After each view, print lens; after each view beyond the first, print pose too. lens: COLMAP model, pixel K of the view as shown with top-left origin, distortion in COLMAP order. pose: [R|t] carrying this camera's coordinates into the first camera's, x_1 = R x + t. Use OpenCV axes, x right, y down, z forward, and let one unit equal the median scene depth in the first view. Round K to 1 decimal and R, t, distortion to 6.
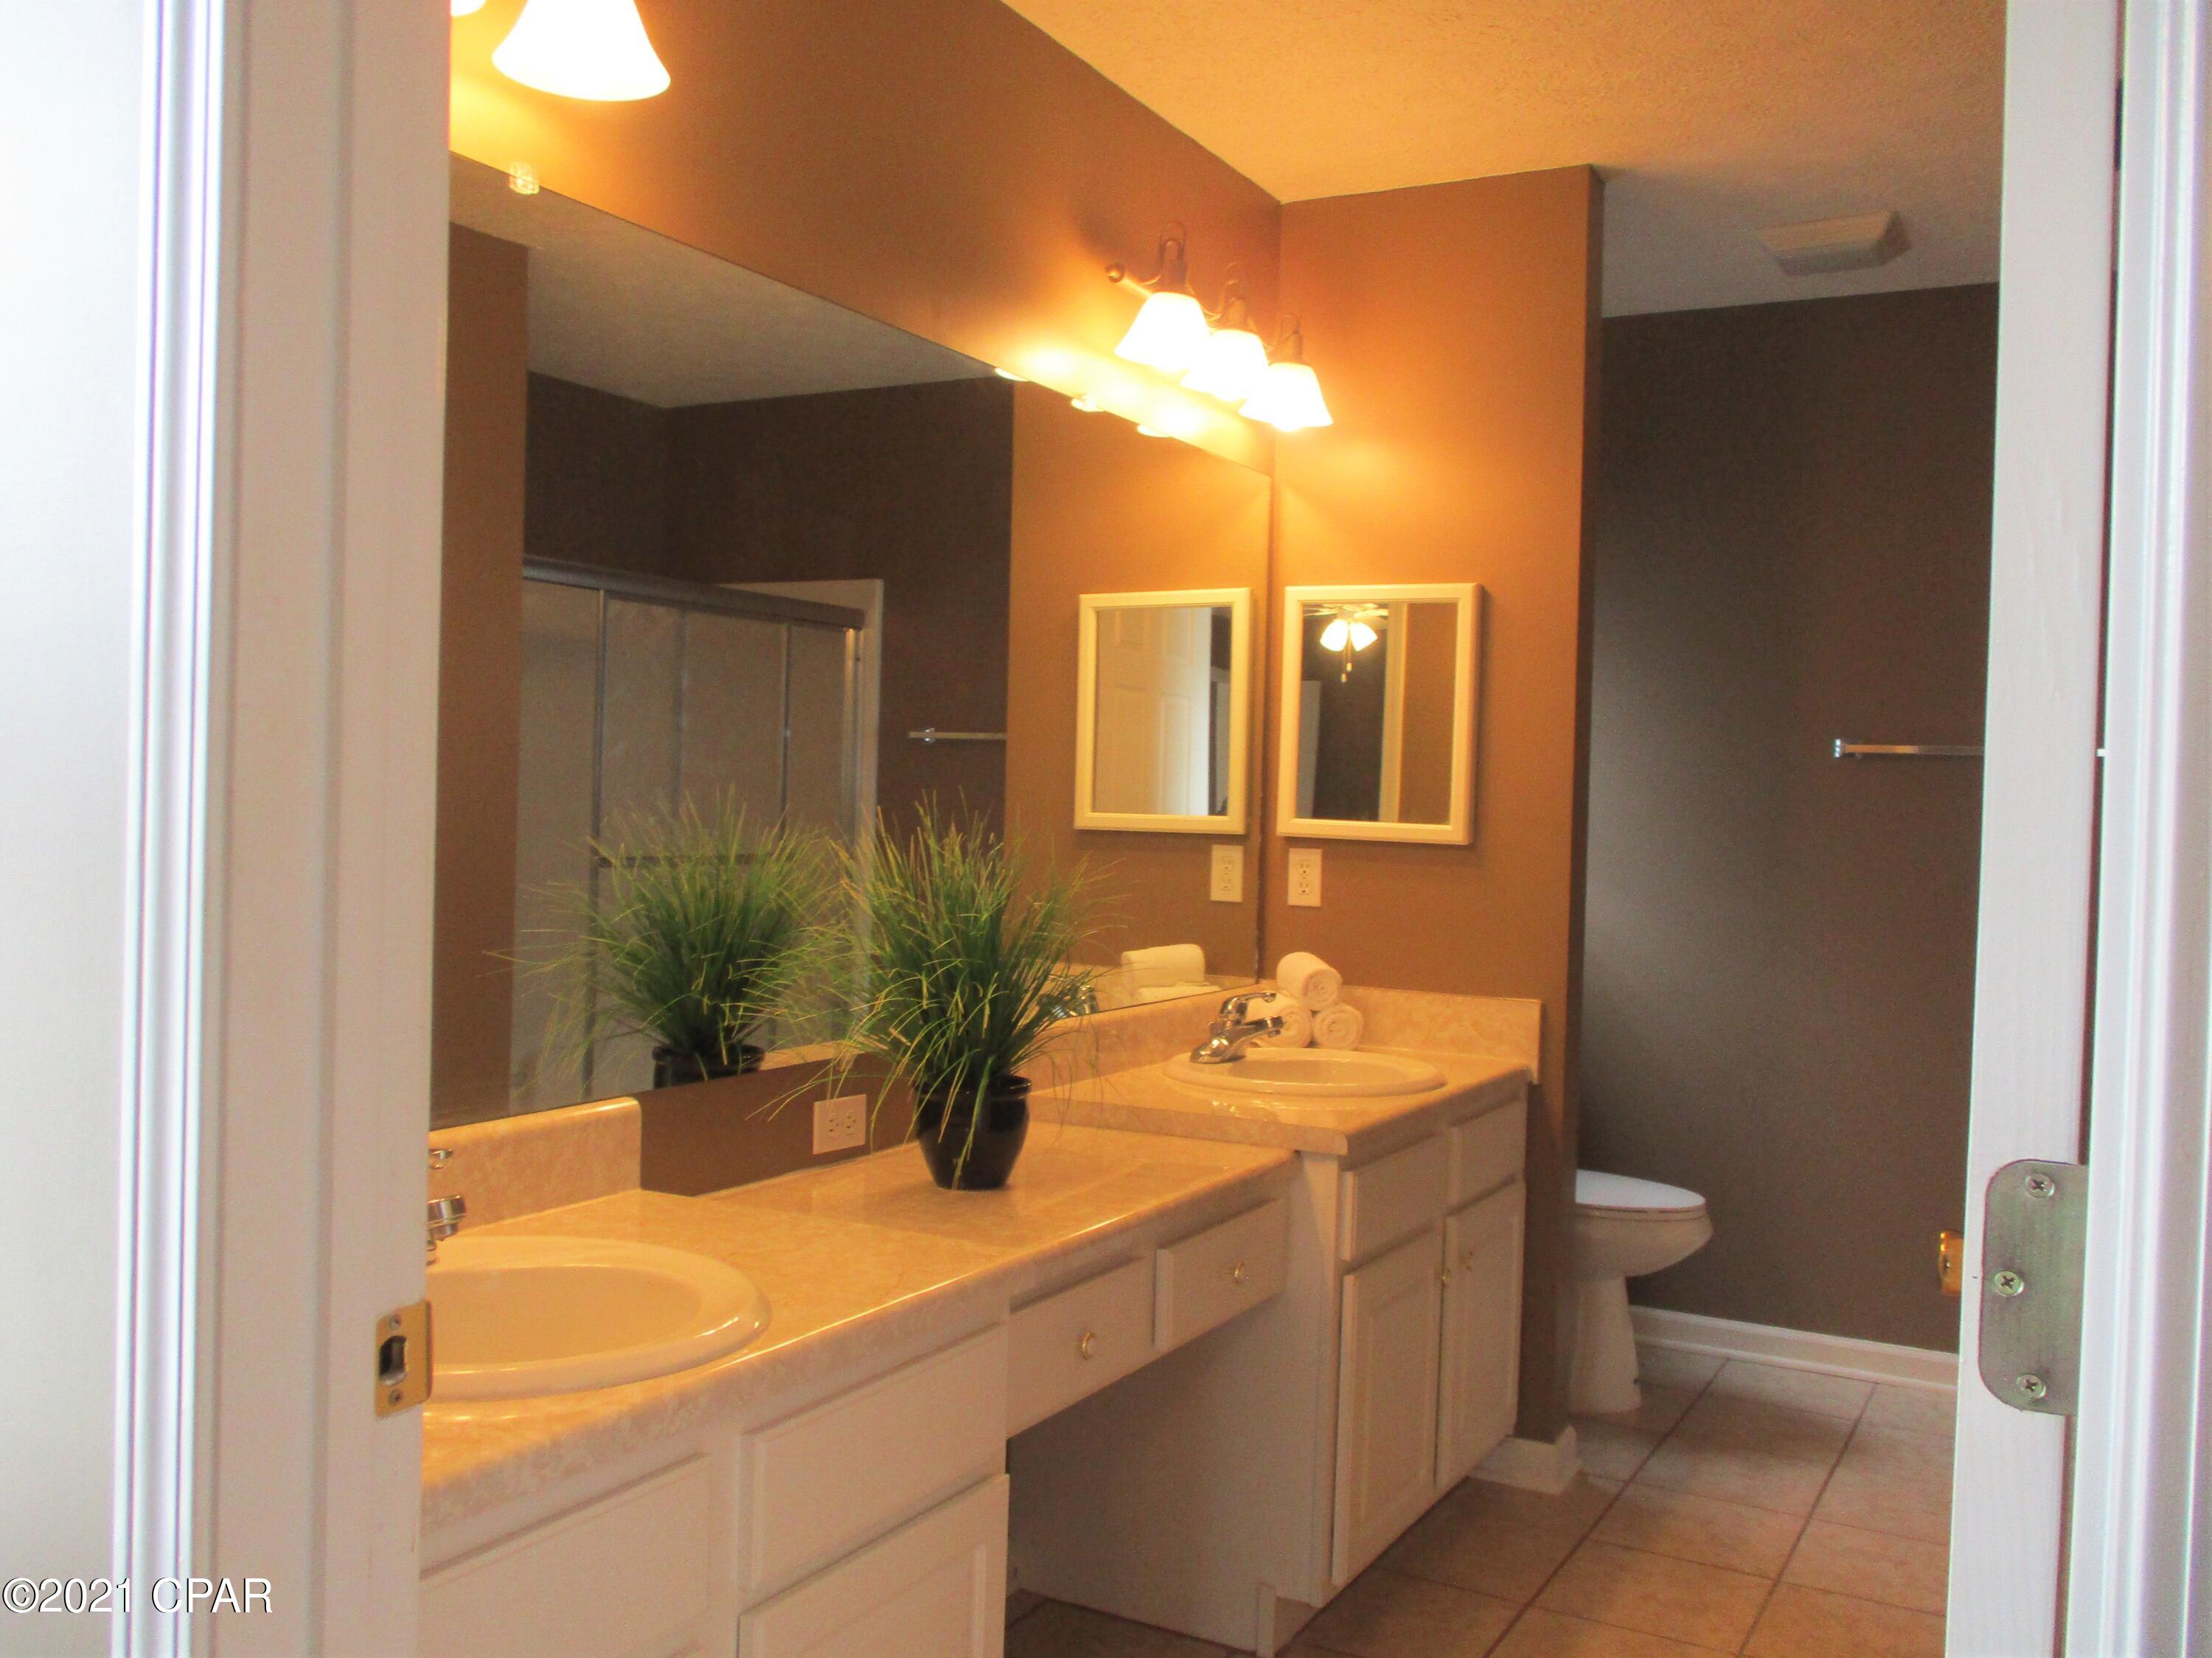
lens RADIAL K [[1867.8, 0, 1159.7], [0, 1867.8, 828.3], [0, 0, 1]] dist [-0.012740, 0.002070]
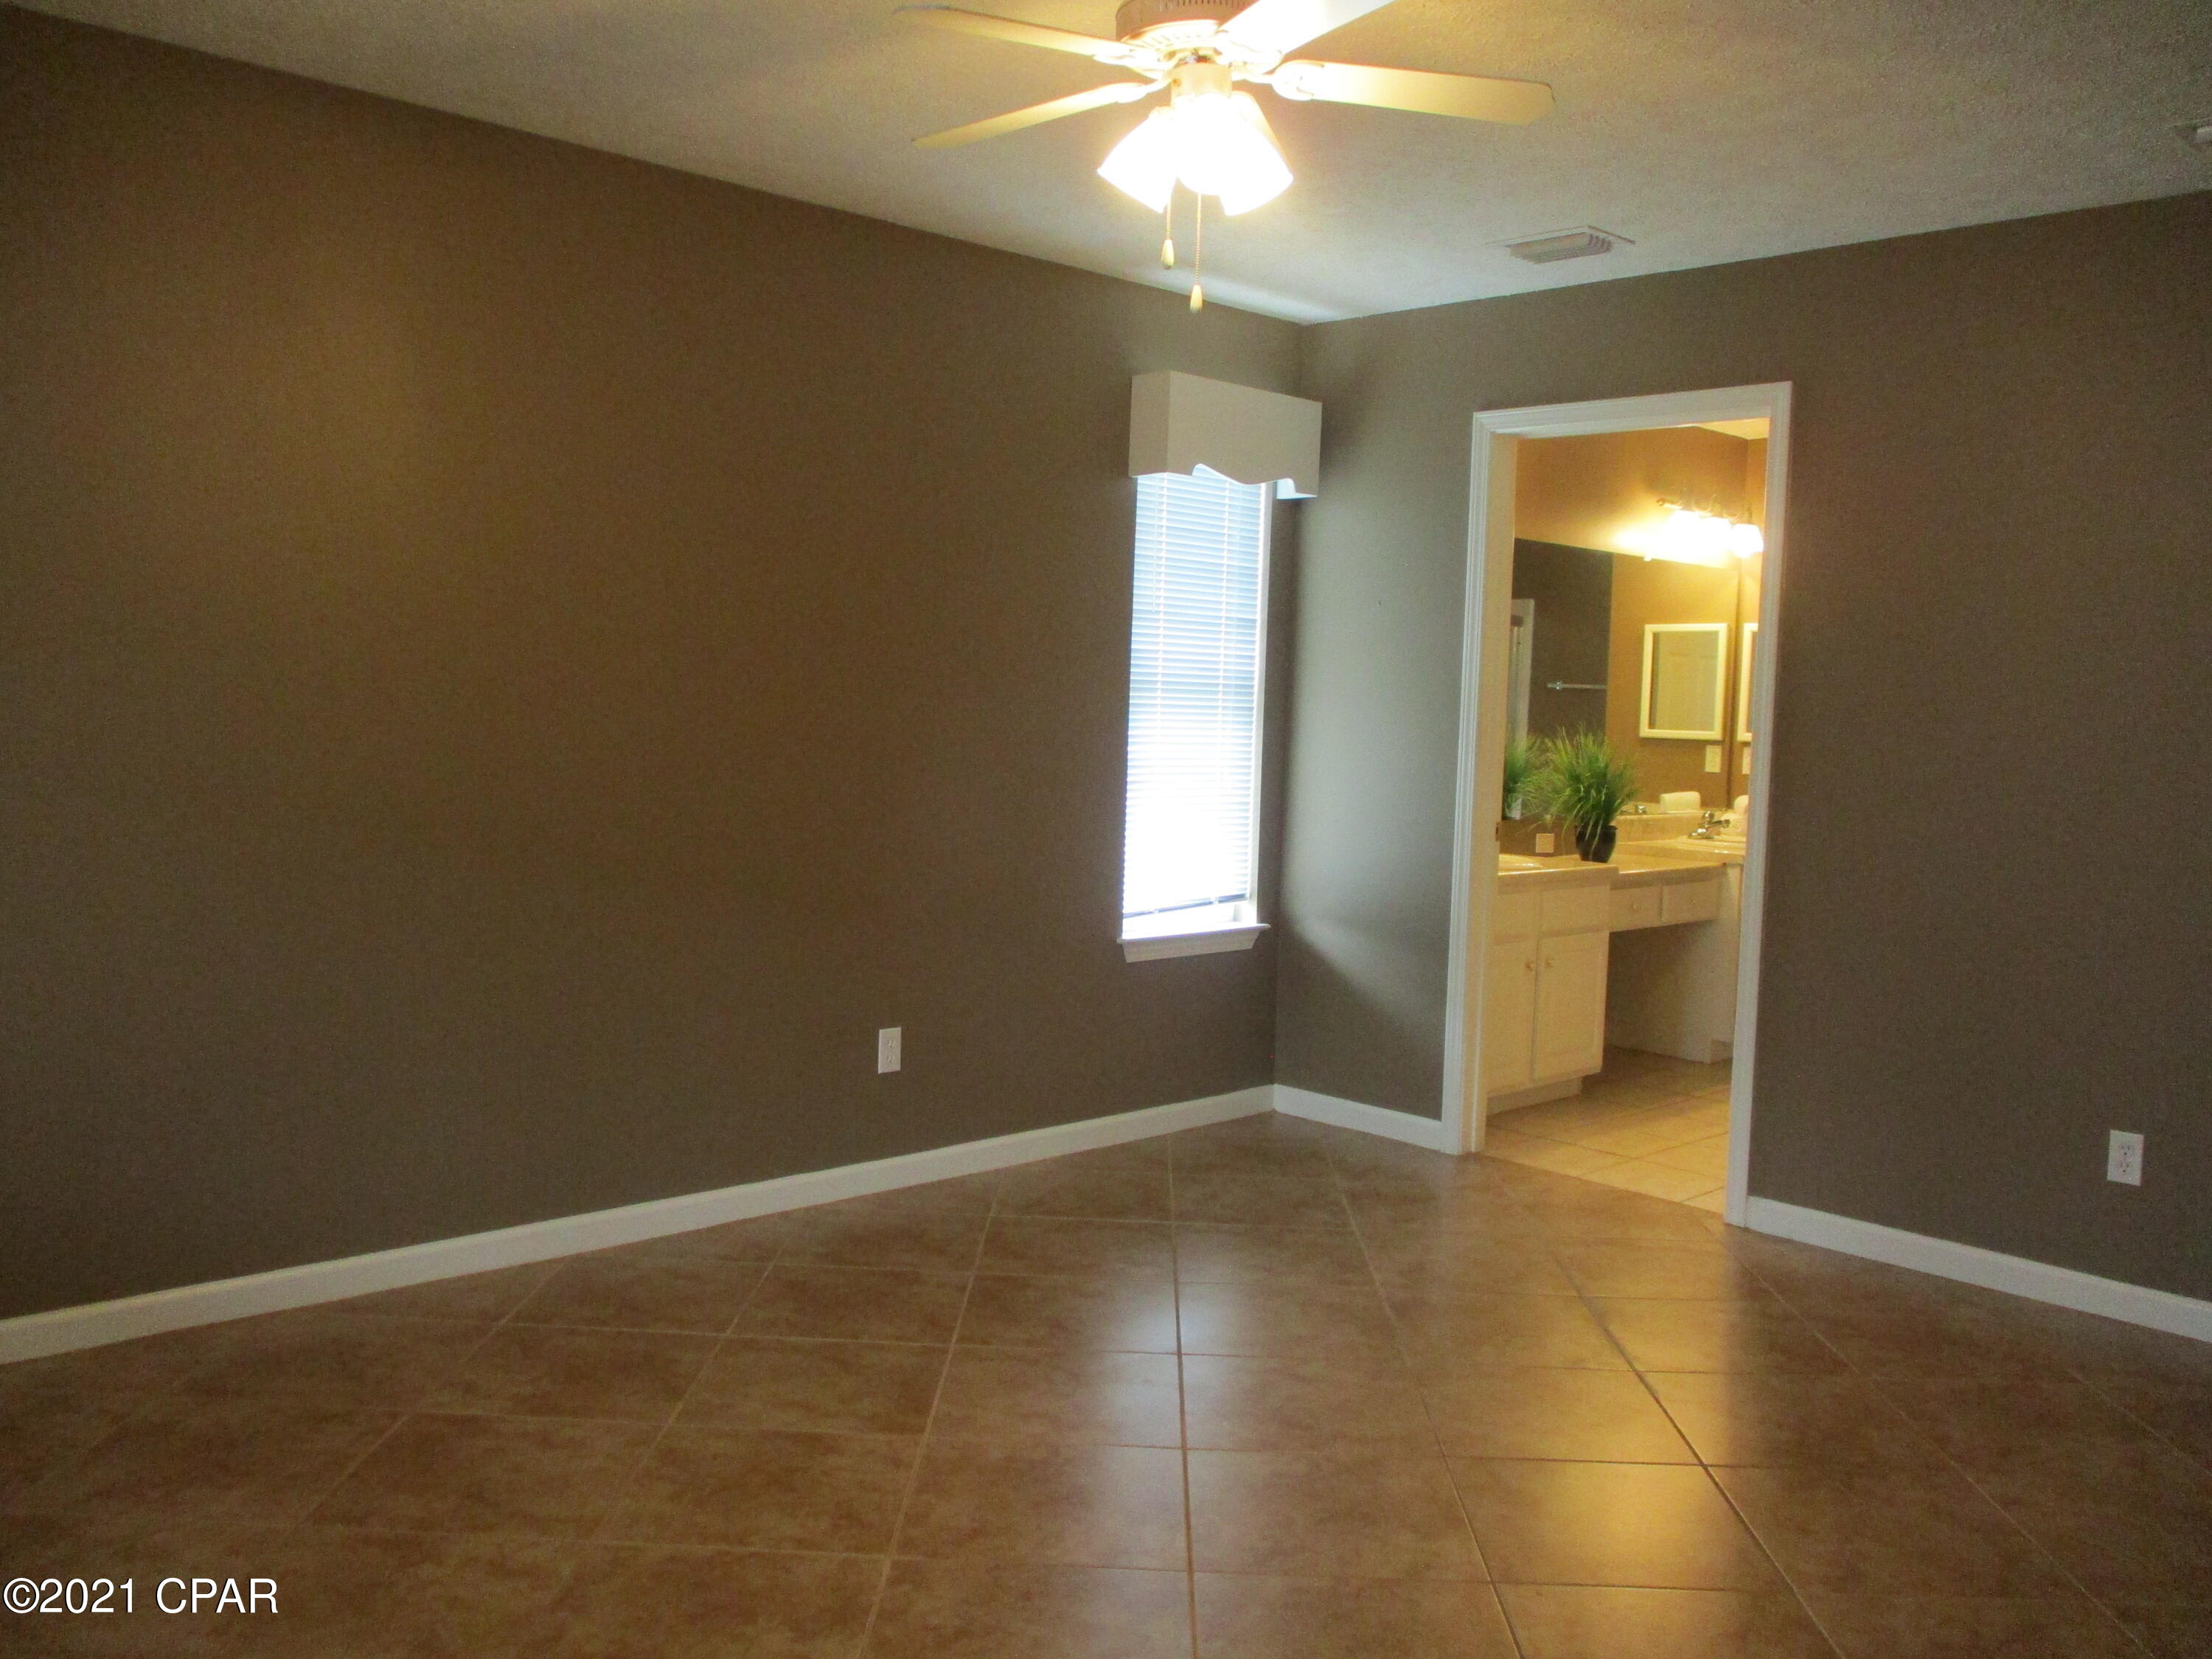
lens RADIAL K [[1868.0, 0, 1159.7], [0, 1868.0, 828.8], [0, 0, 1]] dist [-0.012740, 0.002070]
pose [[0.953711, 0.024380, -0.299735, 0.084495], [-0.011252, 0.998903, 0.045447, 0.016344], [0.300515, -0.039971, 0.952939, -1.376563]]
